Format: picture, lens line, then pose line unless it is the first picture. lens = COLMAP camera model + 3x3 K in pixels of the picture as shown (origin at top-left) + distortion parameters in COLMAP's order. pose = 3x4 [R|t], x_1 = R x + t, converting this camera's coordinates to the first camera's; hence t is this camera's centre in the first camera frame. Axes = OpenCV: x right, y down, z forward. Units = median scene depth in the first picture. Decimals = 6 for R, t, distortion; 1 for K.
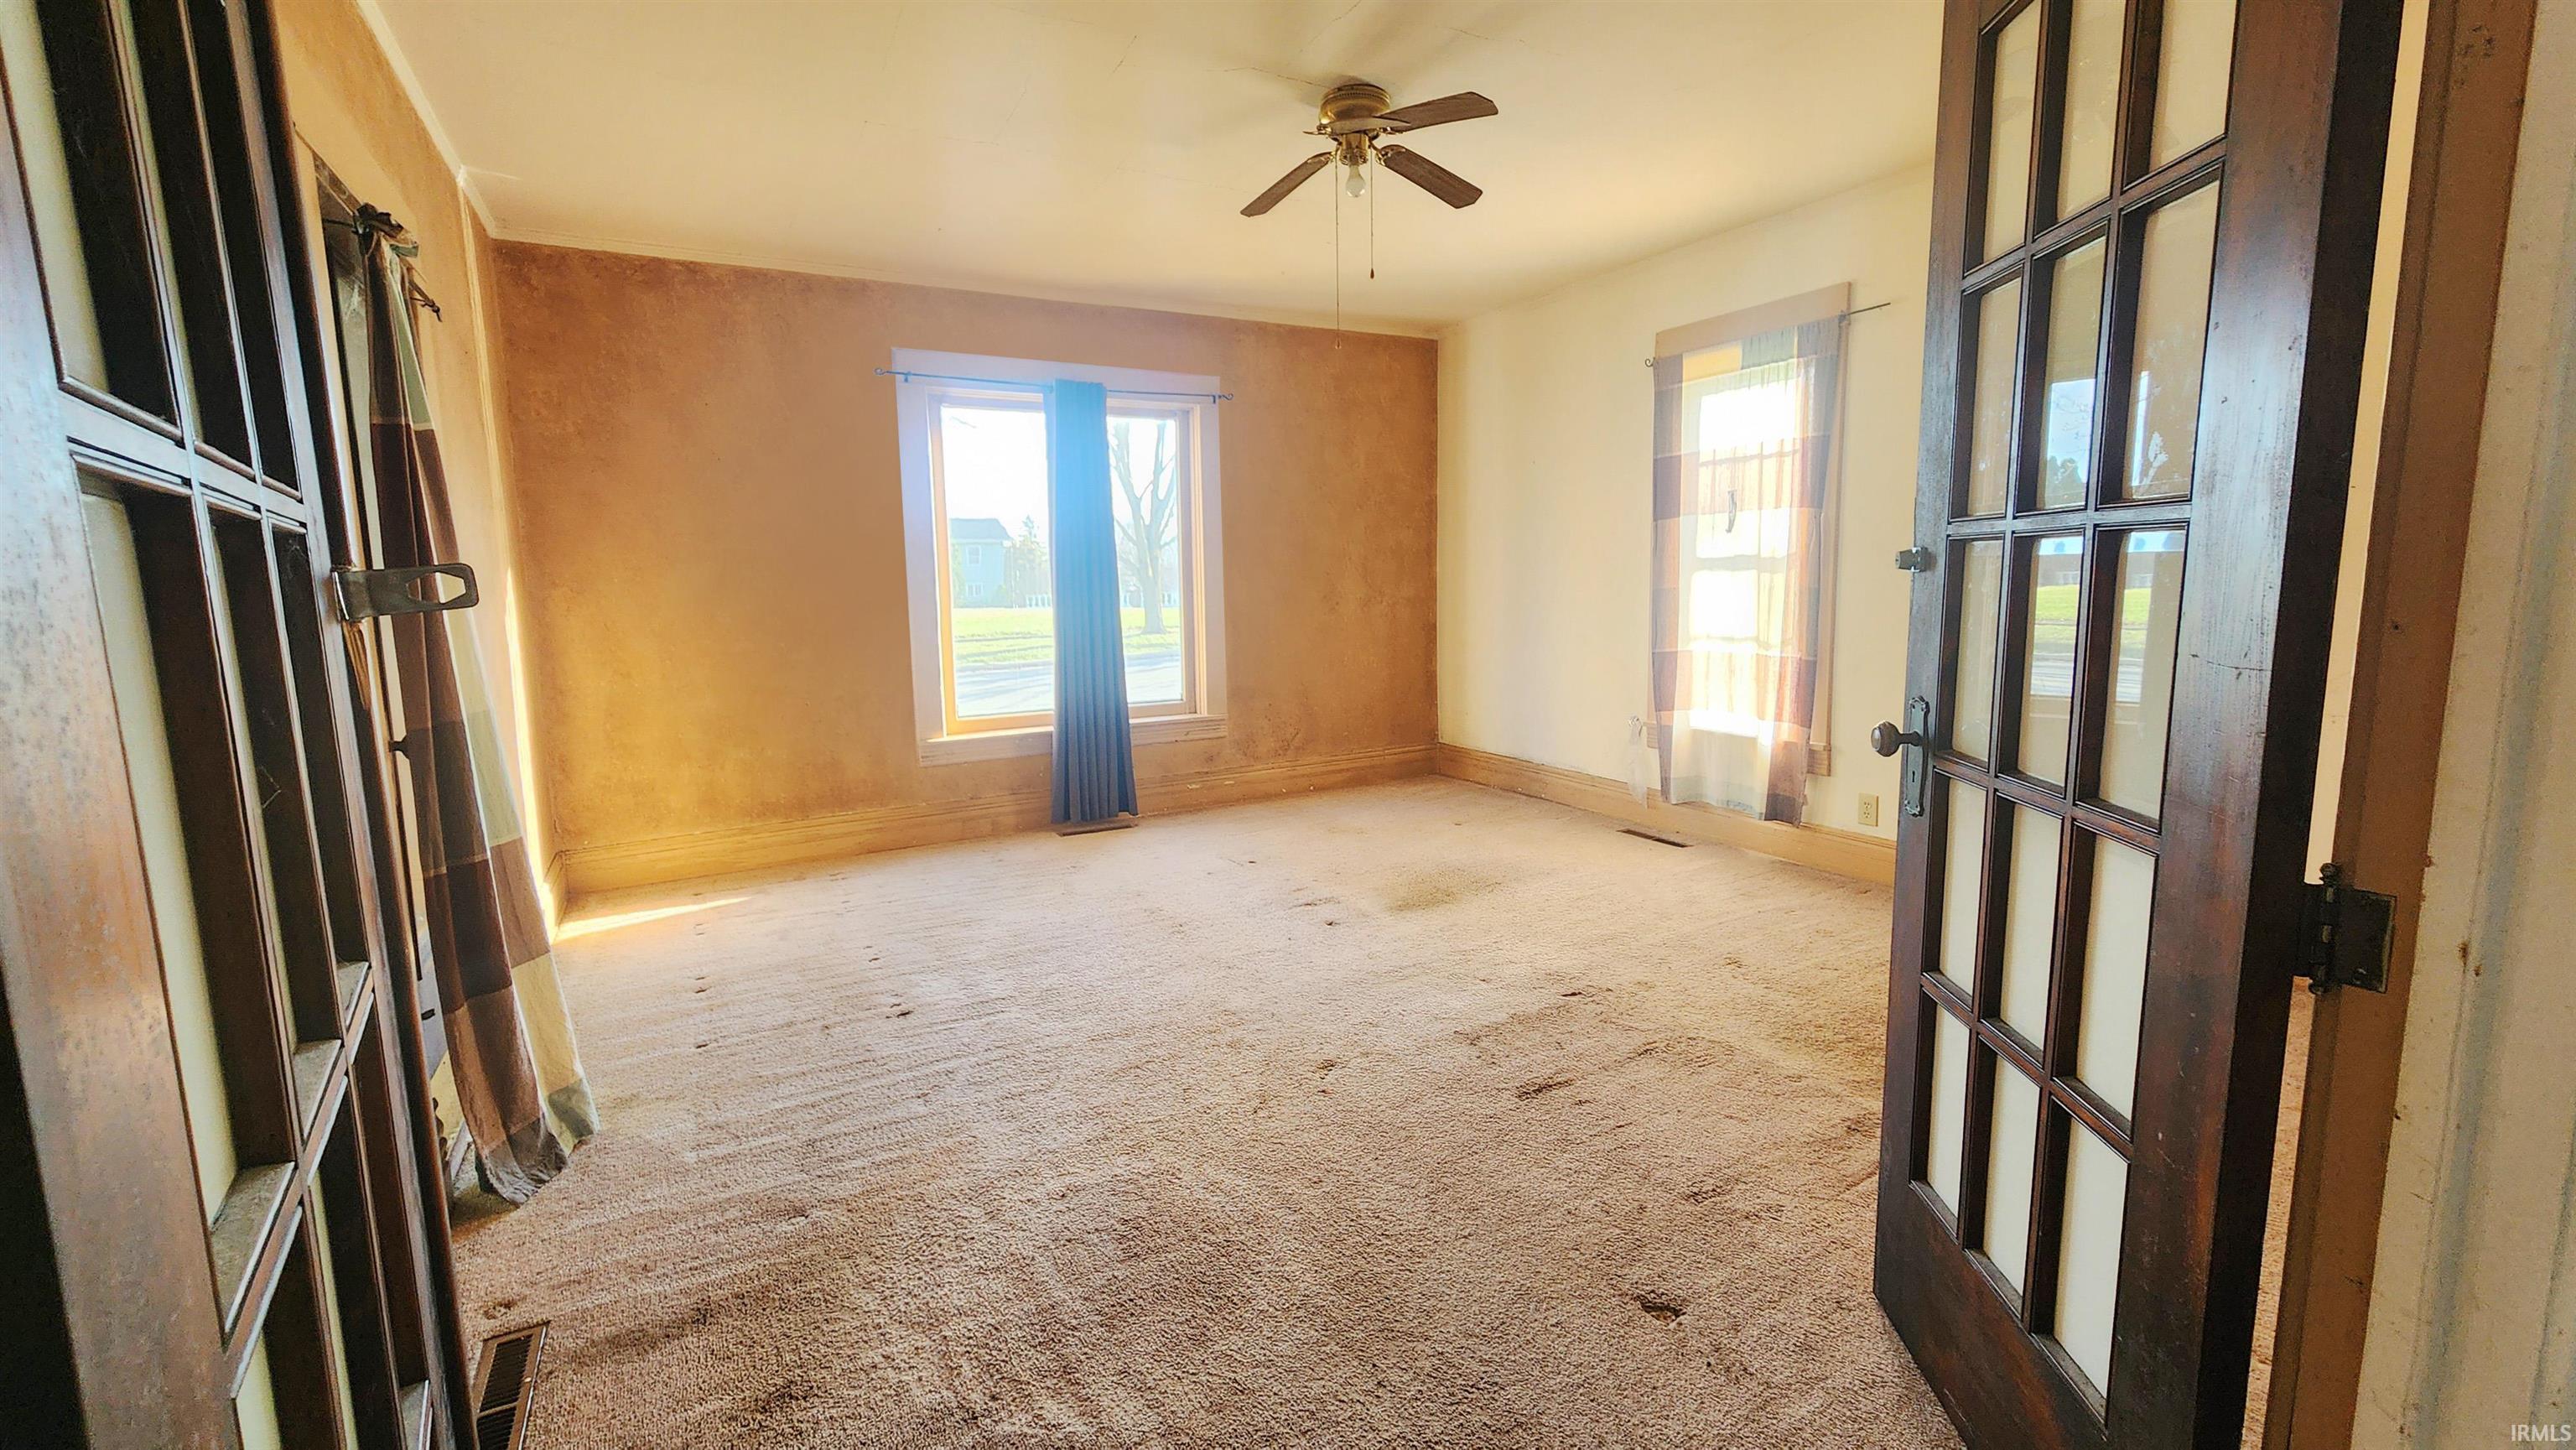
lens RADIAL K [[1059.5, 0, 1261.9], [0, 1059.5, 713.5], [0, 0, 1]] dist [0.003969, -0.000687]
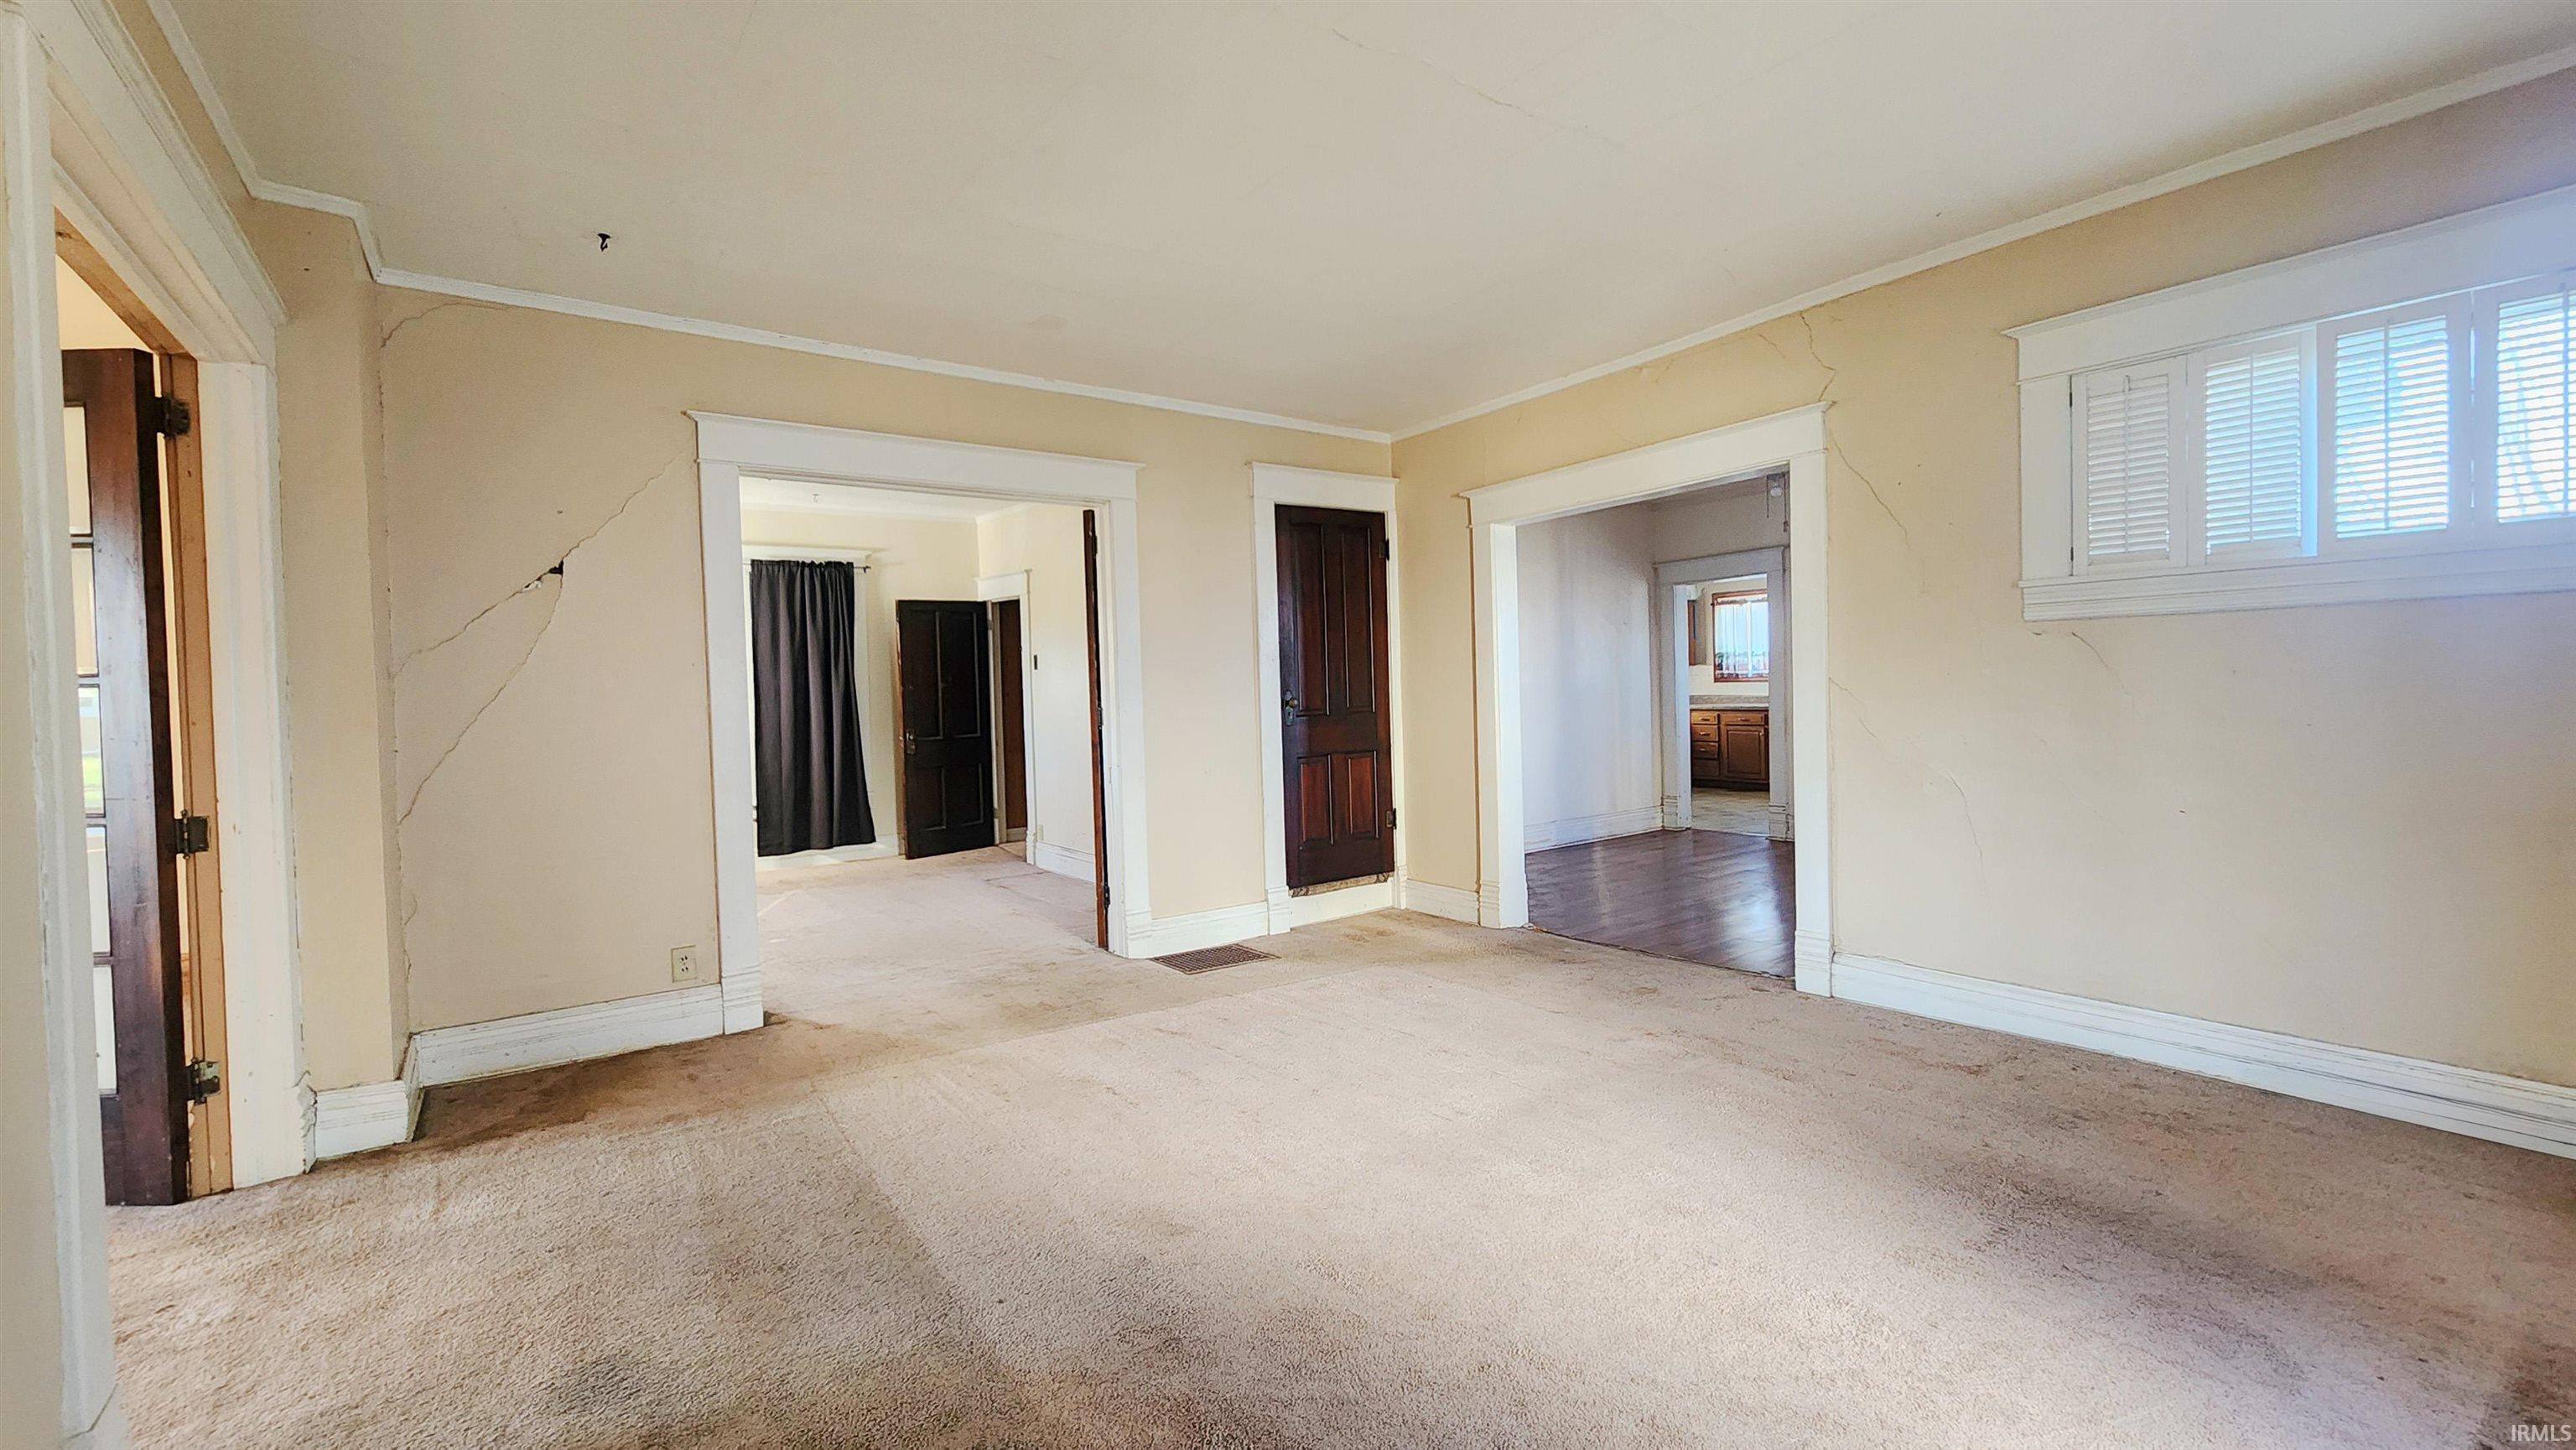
lens RADIAL K [[1059.5, 0, 1255.7], [0, 1059.5, 712.9], [0, 0, 1]] dist [0.003969, -0.000687]
pose [[-0.112166, 0.006798, 0.993666, -0.431185], [0.157132, 0.987517, 0.010982, 0.063315], [-0.981187, 0.157369, -0.111834, -0.307251]]
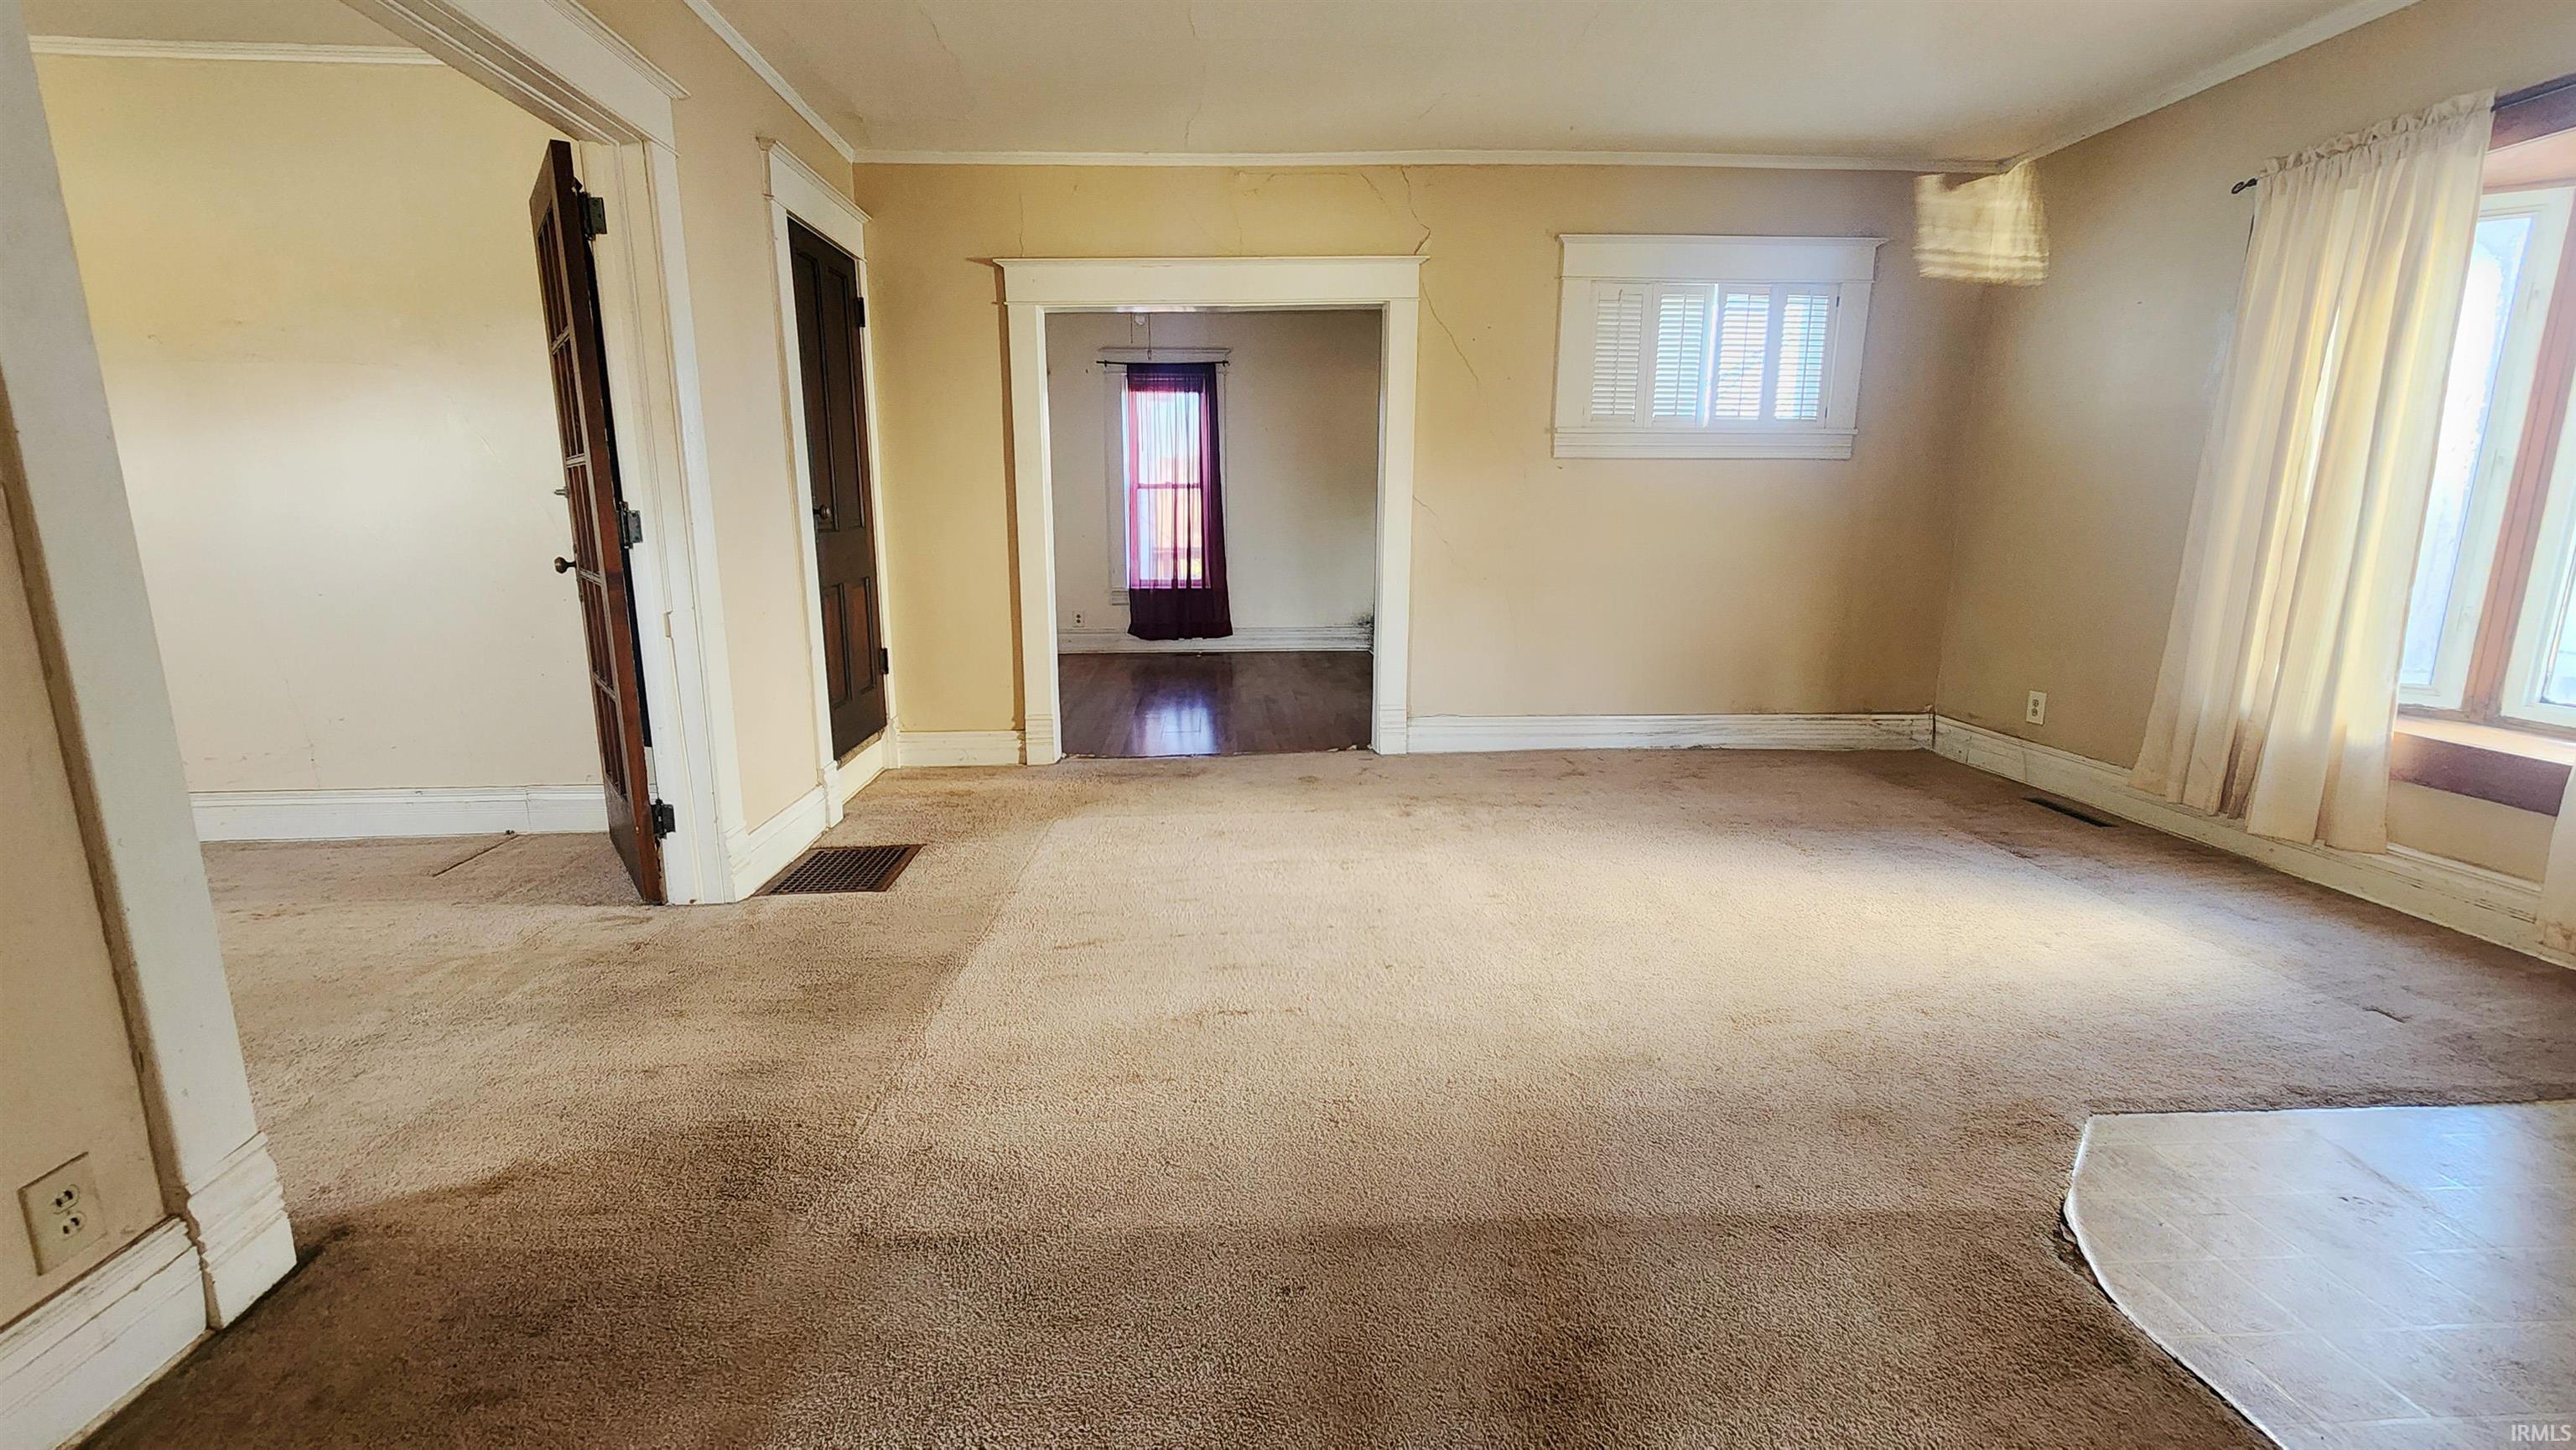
lens RADIAL K [[1059.5, 0, 1262.5], [0, 1059.5, 707.7], [0, 0, 1]] dist [0.003969, -0.000687]
pose [[-0.902161, -0.053977, 0.428010, 0.041045], [0.079706, 0.954205, 0.288340, 0.004770], [-0.423973, 0.294244, -0.856544, 0.148668]]
